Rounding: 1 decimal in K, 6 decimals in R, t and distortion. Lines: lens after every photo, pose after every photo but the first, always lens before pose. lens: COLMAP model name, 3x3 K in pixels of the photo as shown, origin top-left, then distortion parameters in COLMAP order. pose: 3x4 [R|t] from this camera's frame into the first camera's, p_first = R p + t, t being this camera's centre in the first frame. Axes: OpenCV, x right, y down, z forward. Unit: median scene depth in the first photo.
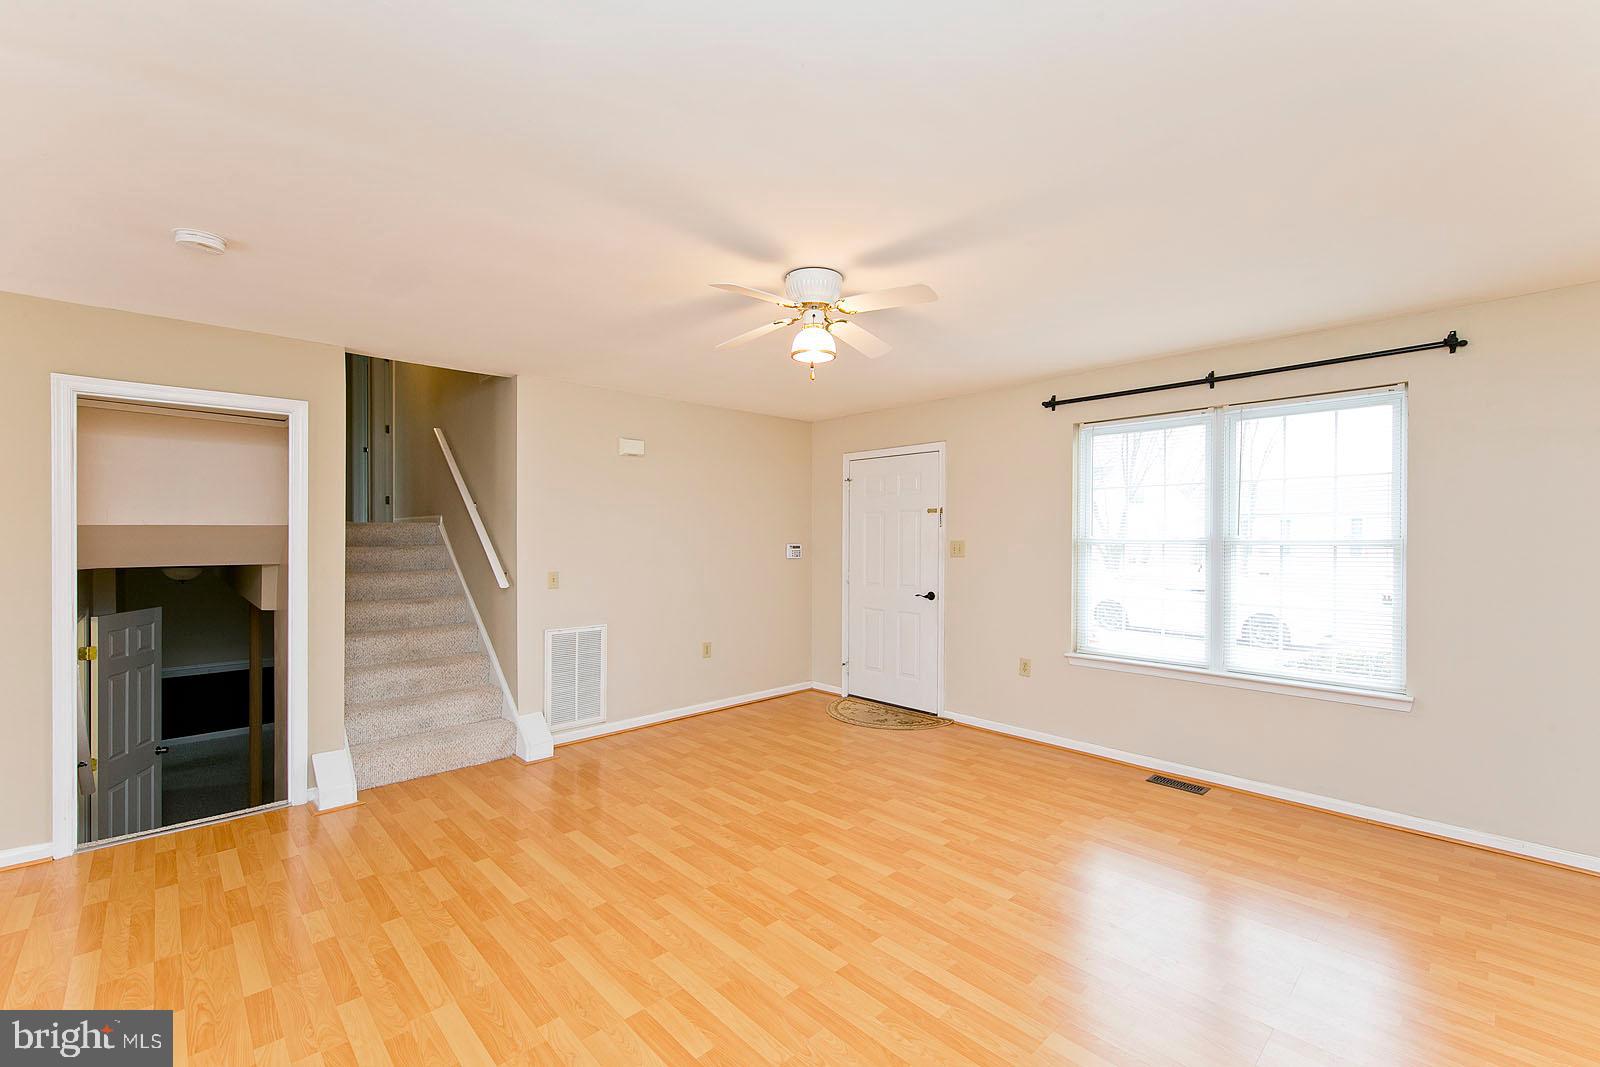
lens RADIAL K [[652.6, 0, 807.8], [0, 652.6, 547.5], [0, 0, 1]] dist [0.004818, -0.000761]
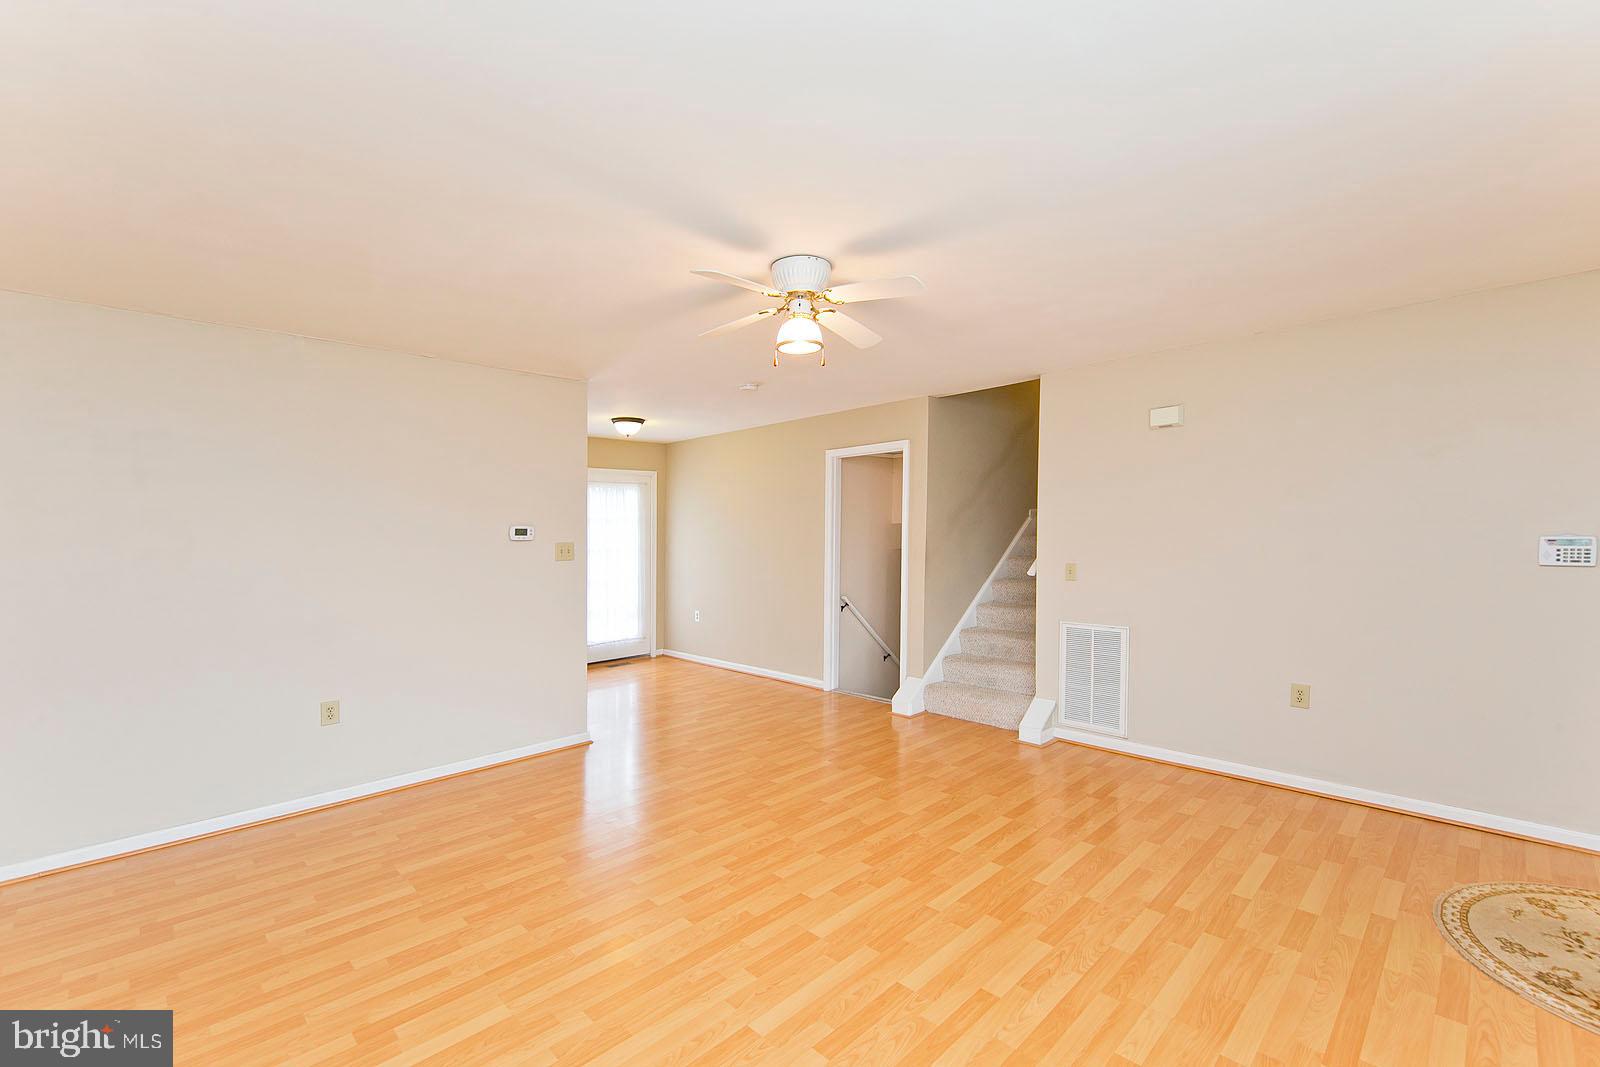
lens RADIAL K [[652.6, 0, 809.2], [0, 652.6, 524.7], [0, 0, 1]] dist [0.004818, -0.000761]
pose [[0.052401, -0.008187, -0.998593, 0.618575], [0.000629, 0.999966, -0.008165, -0.014311], [0.998626, -0.000200, 0.052405, 0.601830]]
